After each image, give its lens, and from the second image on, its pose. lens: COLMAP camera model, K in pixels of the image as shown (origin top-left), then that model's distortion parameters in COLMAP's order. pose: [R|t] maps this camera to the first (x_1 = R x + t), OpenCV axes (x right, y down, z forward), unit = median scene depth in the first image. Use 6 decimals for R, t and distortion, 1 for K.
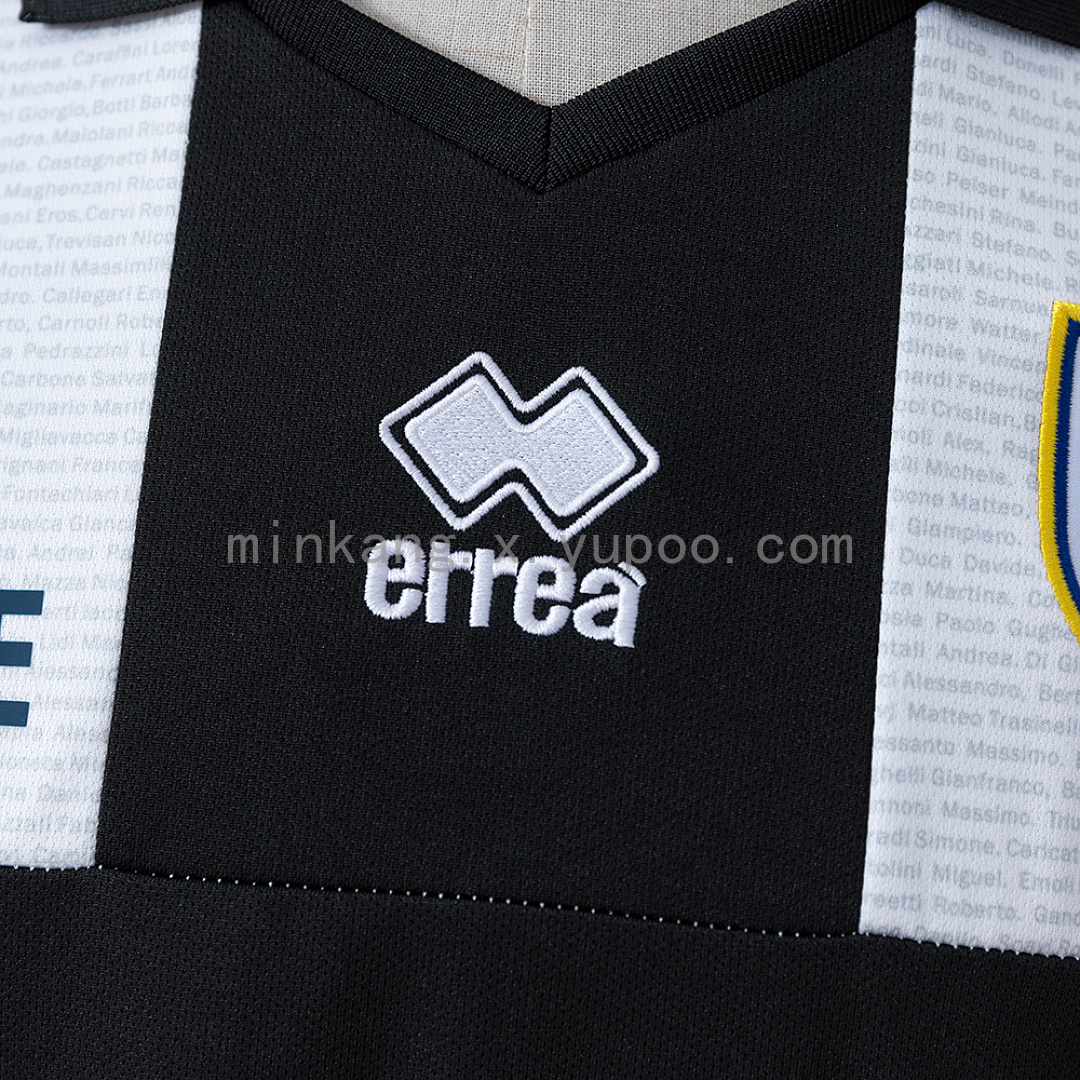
lens RADIAL K [[2683.2, 0, 540.2], [0, 2683.2, 441.3], [0, 0, 1]] dist [0.005339, -0.191512]
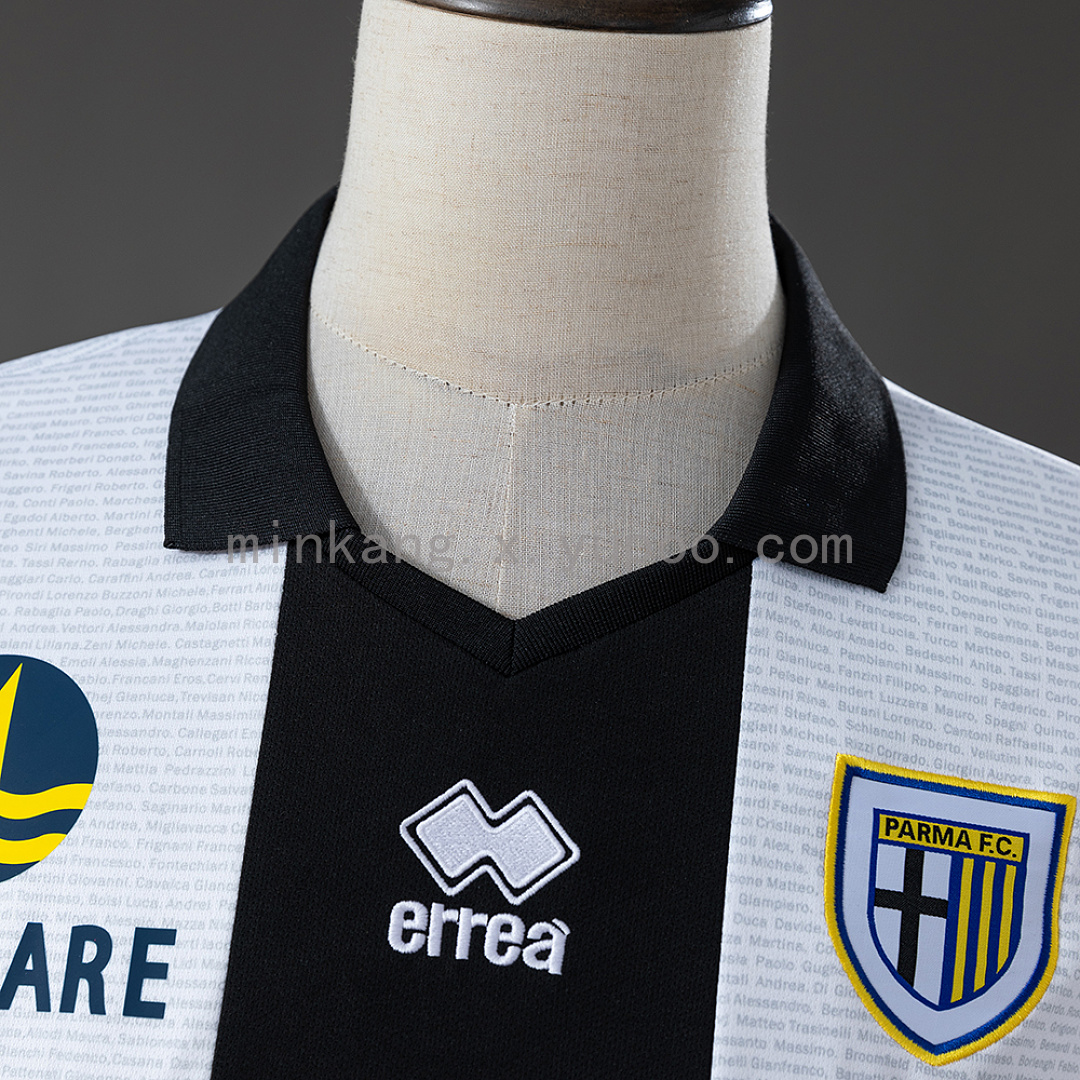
lens RADIAL K [[2604.4, 0, 540.0], [0, 2604.4, 540.0], [0, 0, 1]] dist [0.046149, -0.231377]
pose [[0.999364, 0.024074, 0.026287, -0.022504], [-0.021935, 0.996645, -0.078854, -0.053151], [-0.028098, 0.078227, 0.996540, -0.509098]]
